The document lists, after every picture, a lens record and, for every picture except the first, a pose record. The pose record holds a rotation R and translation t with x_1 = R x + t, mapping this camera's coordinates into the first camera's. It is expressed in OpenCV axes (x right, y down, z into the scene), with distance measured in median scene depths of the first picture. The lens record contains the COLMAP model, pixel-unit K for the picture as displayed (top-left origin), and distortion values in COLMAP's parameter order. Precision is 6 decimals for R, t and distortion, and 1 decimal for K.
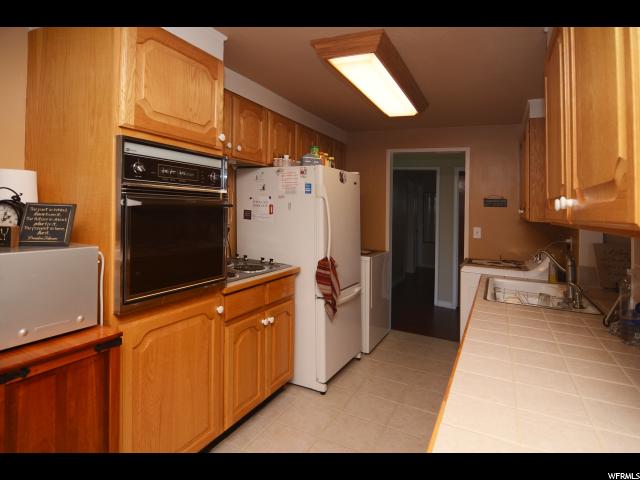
lens RADIAL K [[364.0, 0, 320.0], [0, 364.0, 240.0], [0, 0, 1]] dist [-0.000224, -0.002073]
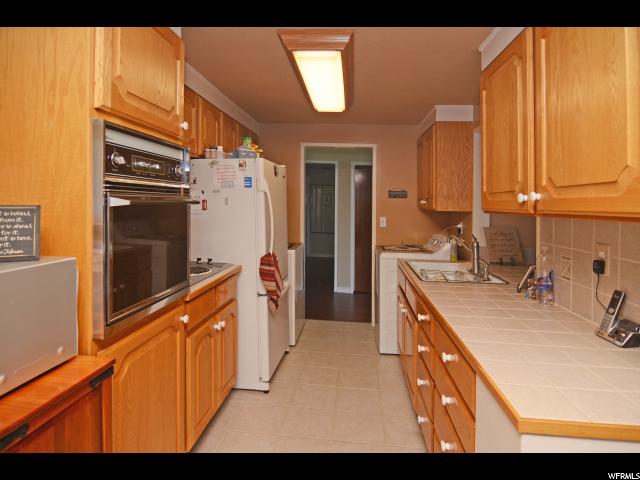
lens RADIAL K [[370.1, 0, 320.0], [0, 370.1, 240.0], [0, 0, 1]] dist [-0.001453, 0.001559]
pose [[0.933437, -0.055102, 0.354485, -0.214553], [0.047767, 0.998425, 0.029418, -0.010664], [-0.355548, -0.010527, 0.934599, 0.027046]]
